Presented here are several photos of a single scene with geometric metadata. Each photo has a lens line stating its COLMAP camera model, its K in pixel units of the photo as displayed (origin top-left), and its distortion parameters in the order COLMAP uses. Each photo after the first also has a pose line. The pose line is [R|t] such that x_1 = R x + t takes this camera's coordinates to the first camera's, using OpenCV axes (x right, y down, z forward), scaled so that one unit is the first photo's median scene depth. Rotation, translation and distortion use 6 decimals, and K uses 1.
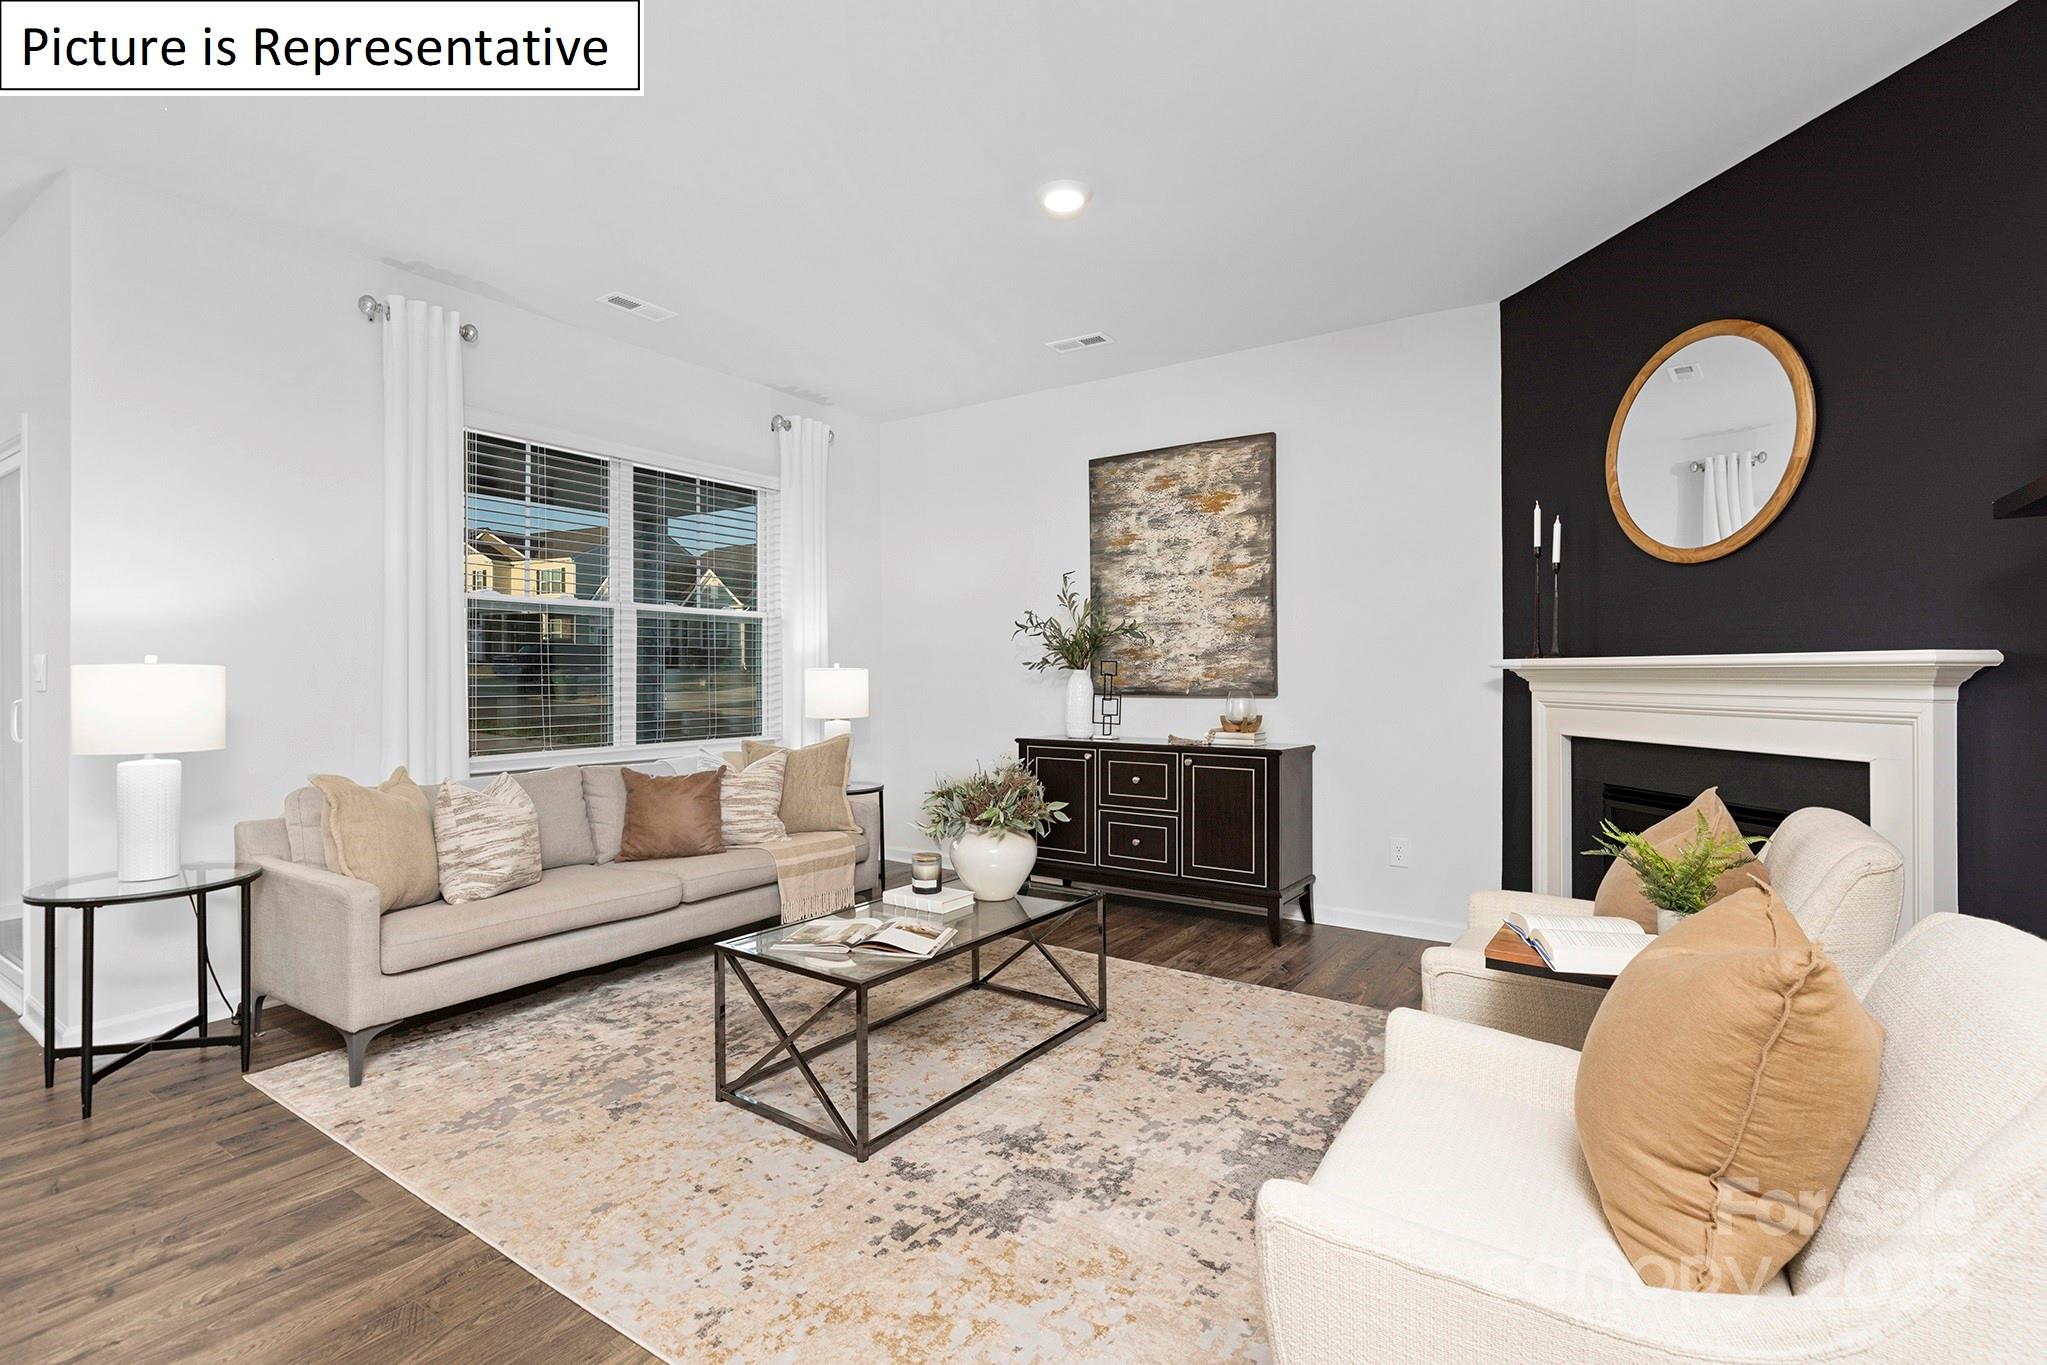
lens RADIAL K [[922.4, 0, 1023.5], [0, 922.4, 682.5], [0, 0, 1]] dist [-0.001653, -0.000234]
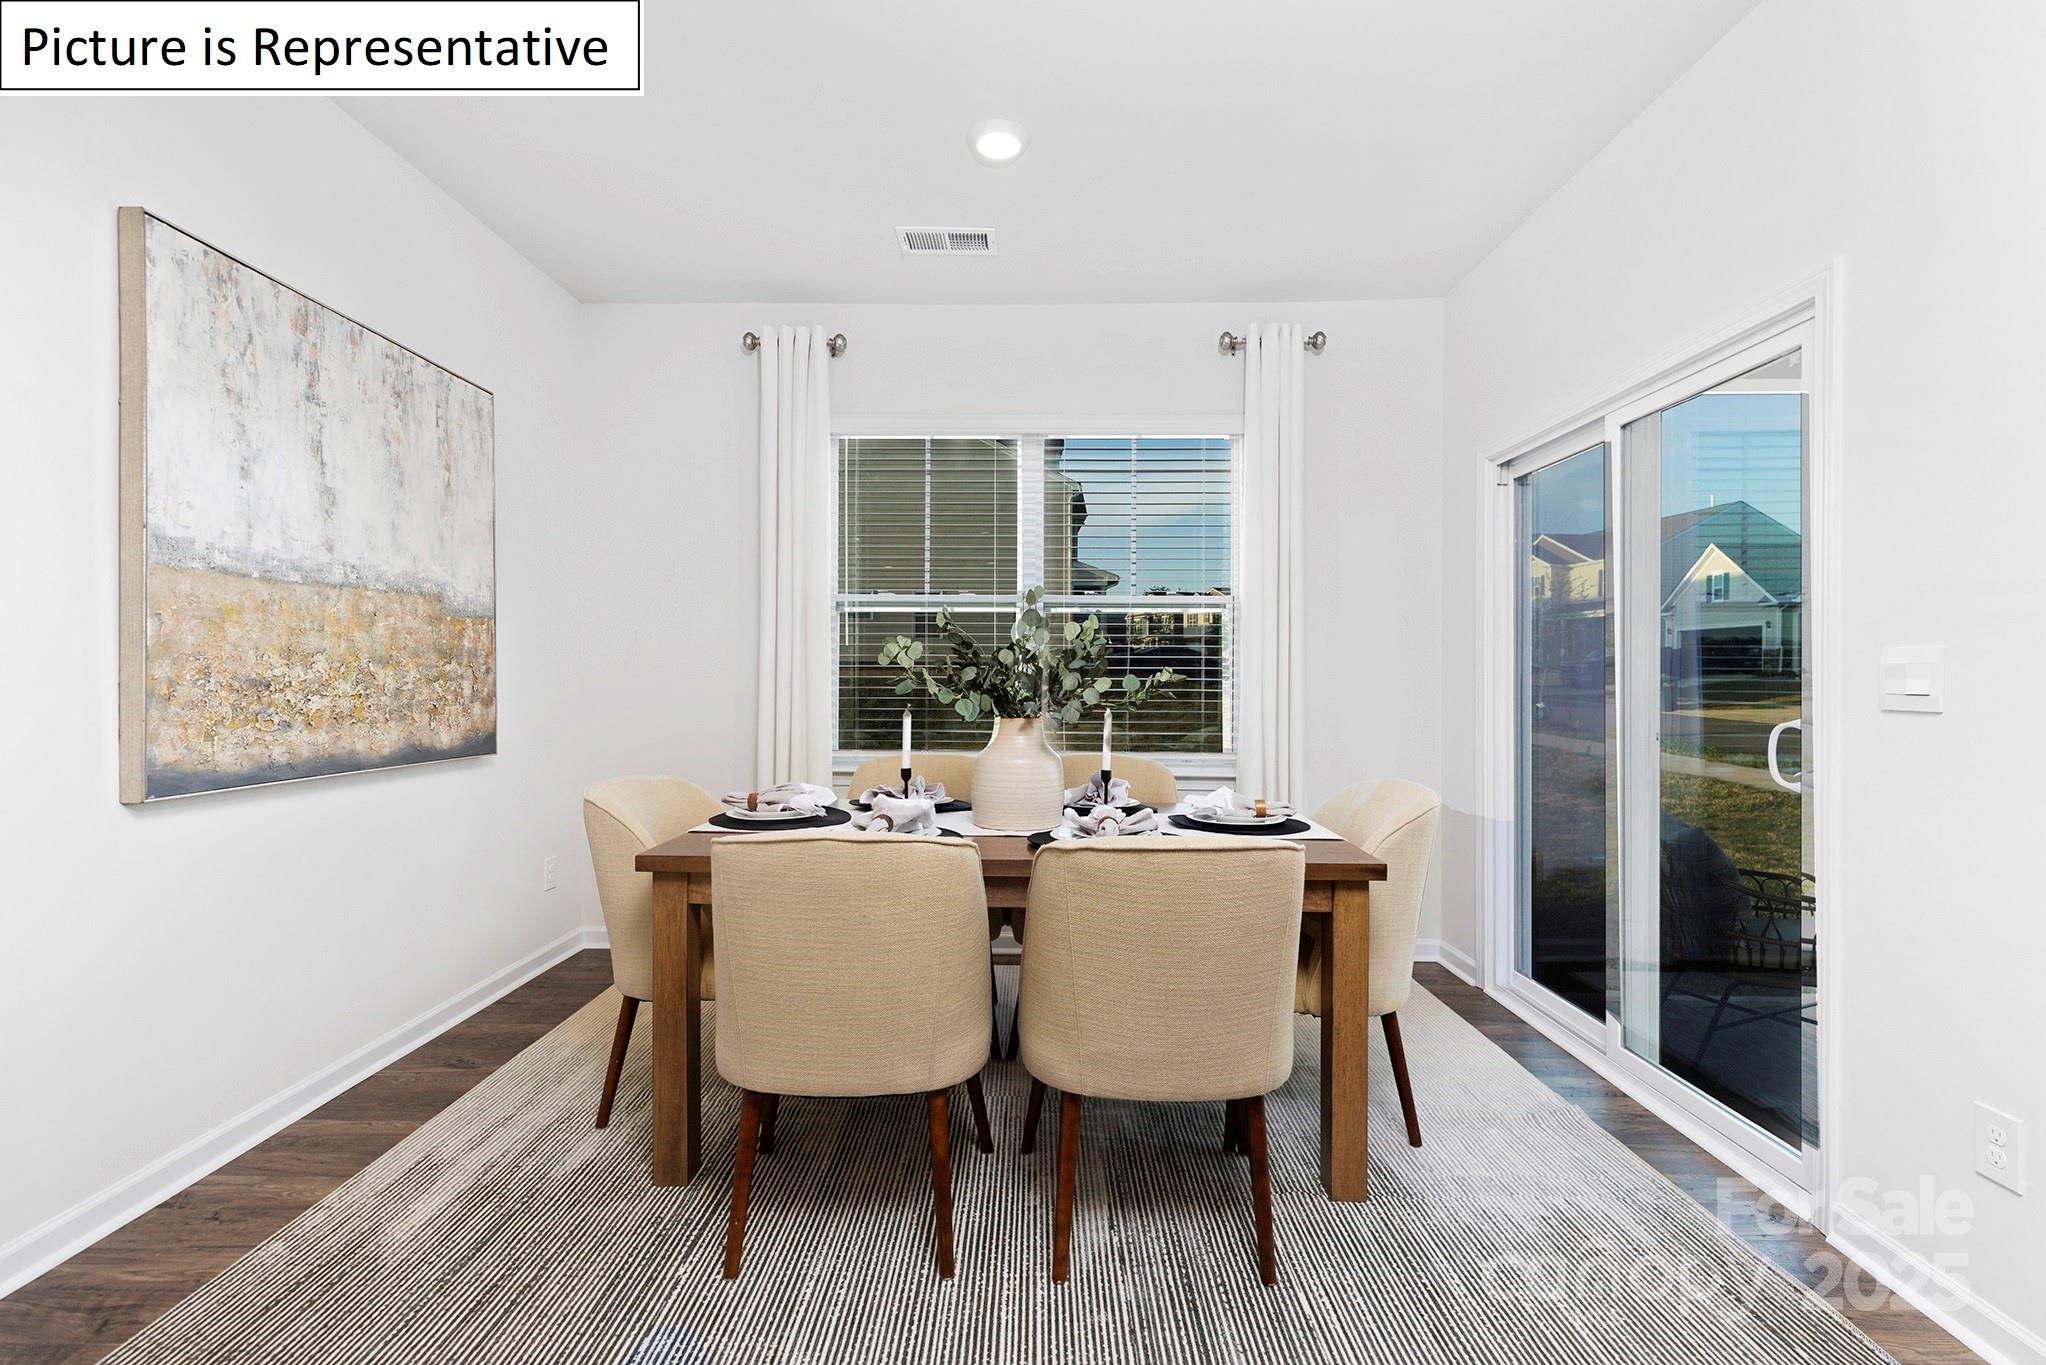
lens RADIAL K [[922.0, 0, 1023.0], [0, 922.0, 682.5], [0, 0, 1]] dist [-0.001653, -0.000234]
pose [[0.552592, 0.011439, -0.833373, 0.294763], [-0.003290, 0.999928, 0.011543, -0.018738], [0.833445, -0.003637, 0.552590, 0.513223]]
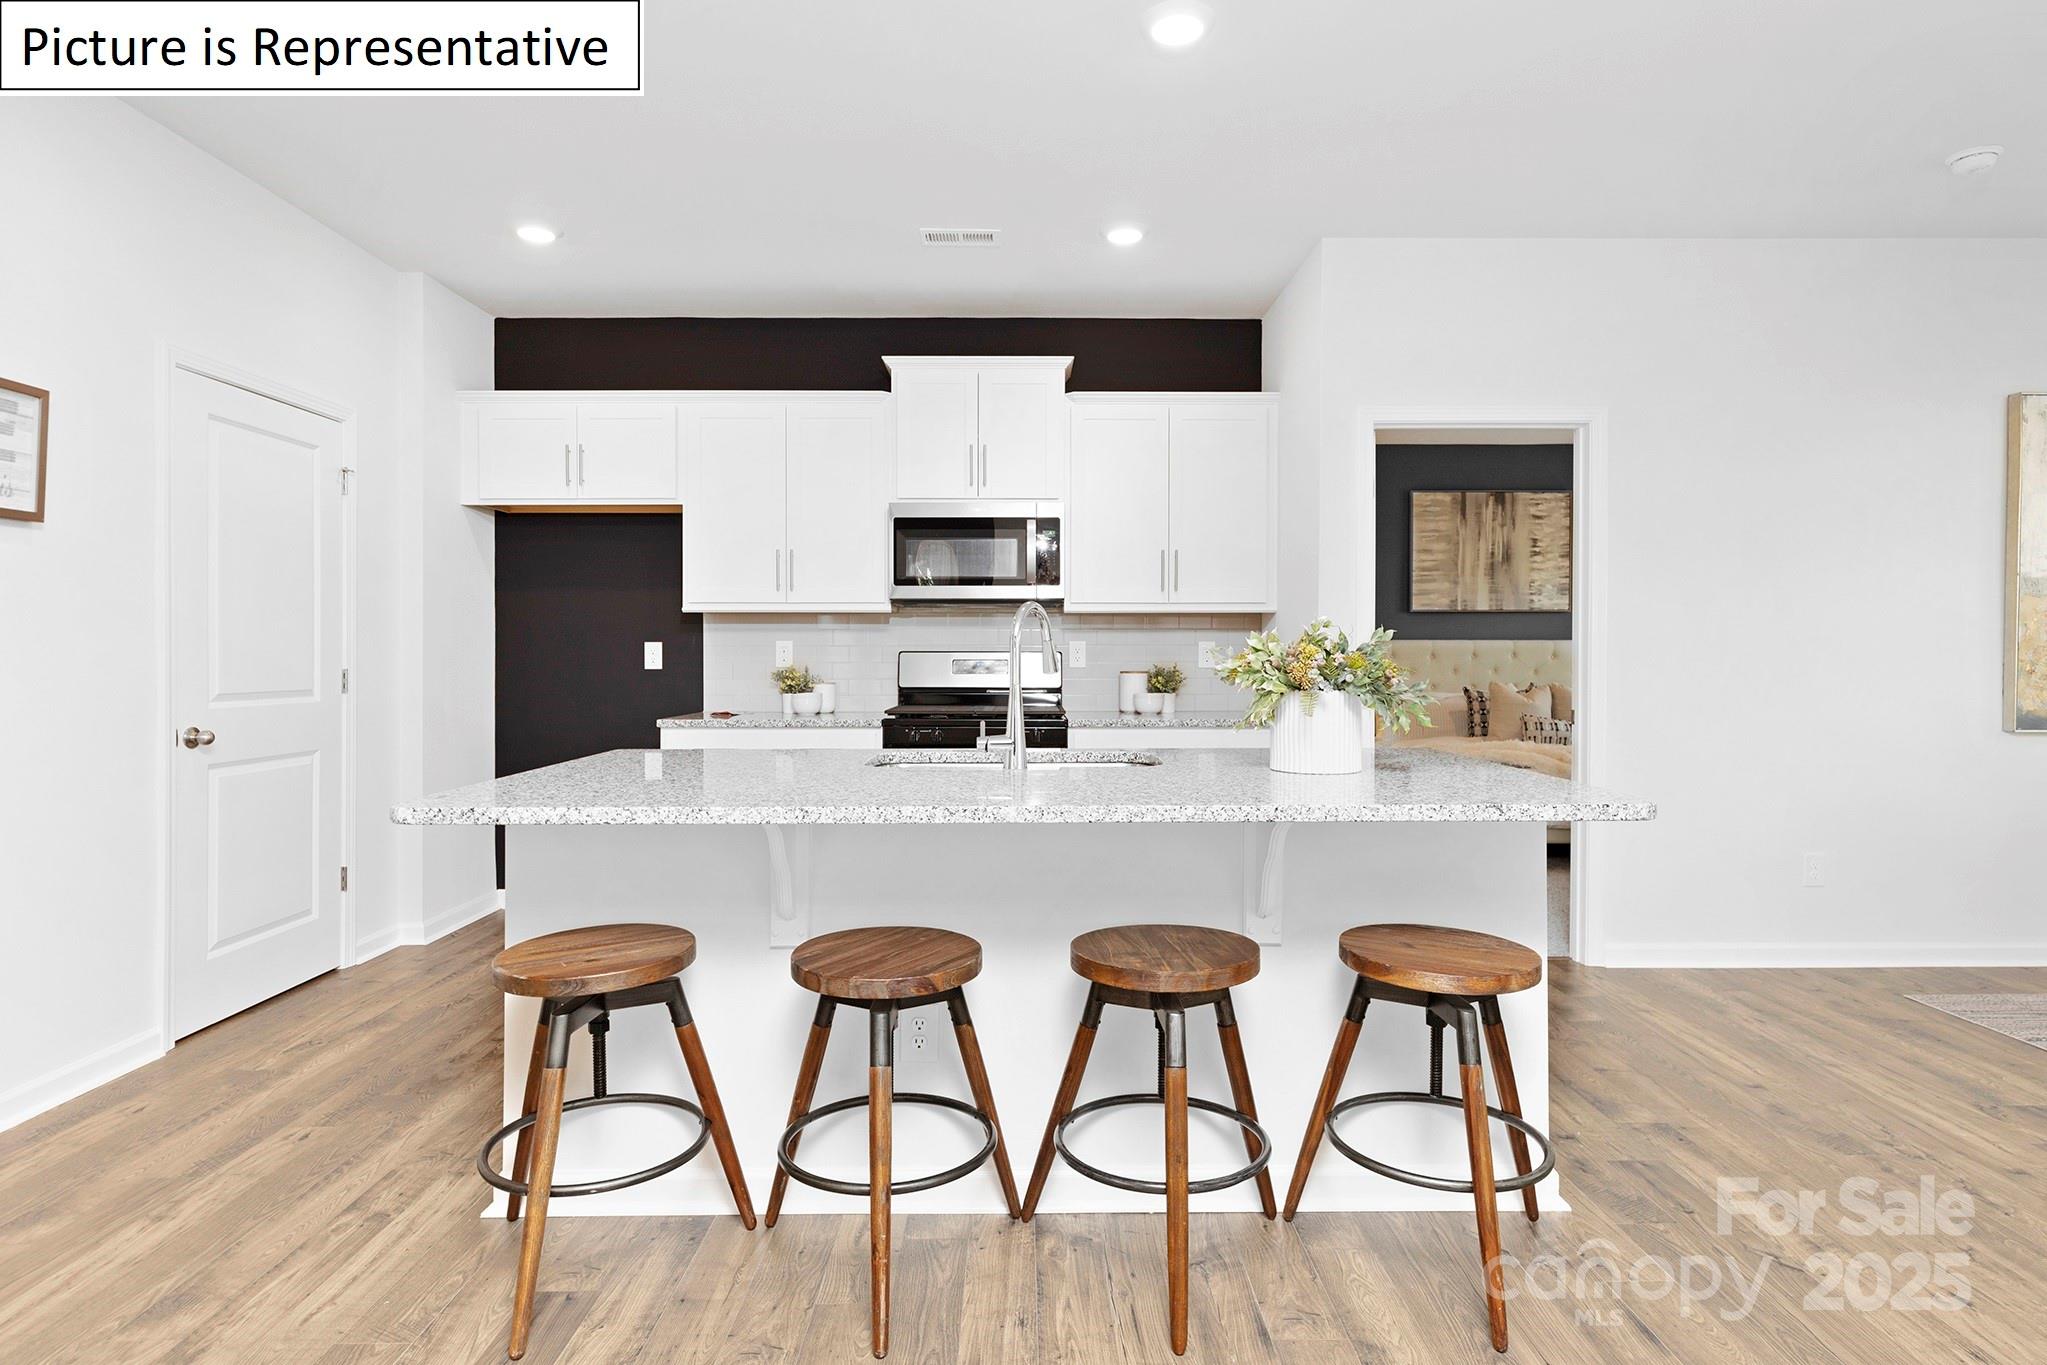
lens RADIAL K [[1126.1, 0, 1023.5], [0, 1126.1, 682.5], [0, 0, 1]] dist [-0.000541, 0.000682]
pose [[-0.824756, 0.012395, -0.565353, 0.897269], [0.003136, 0.999845, 0.017345, -0.015193], [0.565480, 0.012532, -0.824667, 0.708012]]
